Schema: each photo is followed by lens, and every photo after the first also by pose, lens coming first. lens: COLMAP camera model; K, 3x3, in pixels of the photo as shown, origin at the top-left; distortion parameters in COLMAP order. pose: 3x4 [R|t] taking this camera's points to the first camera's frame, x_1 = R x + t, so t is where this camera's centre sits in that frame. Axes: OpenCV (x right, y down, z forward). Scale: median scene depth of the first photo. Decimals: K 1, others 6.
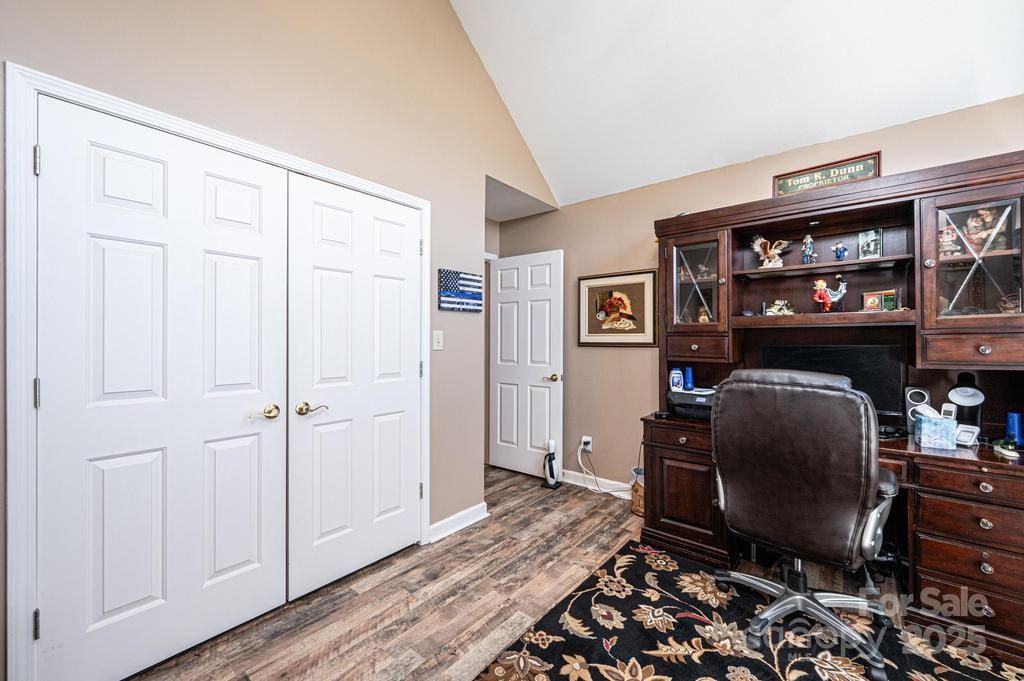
lens RADIAL K [[411.8, 0, 510.1], [0, 411.8, 342.2], [0, 0, 1]] dist [-0.000329, 0.000133]
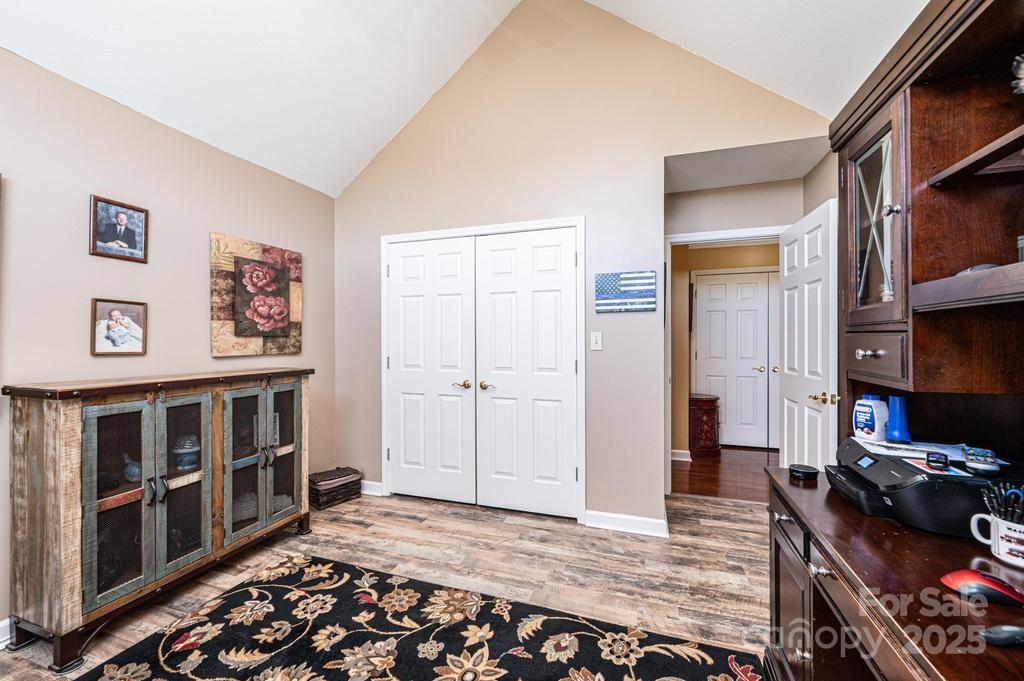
lens RADIAL K [[411.8, 0, 510.7], [0, 411.8, 341.0], [0, 0, 1]] dist [-0.000329, 0.000133]
pose [[0.345326, -0.001511, -0.938482, 0.799901], [-0.001543, 0.999996, -0.002178, -0.002603], [0.938482, 0.002200, 0.345322, 0.446891]]
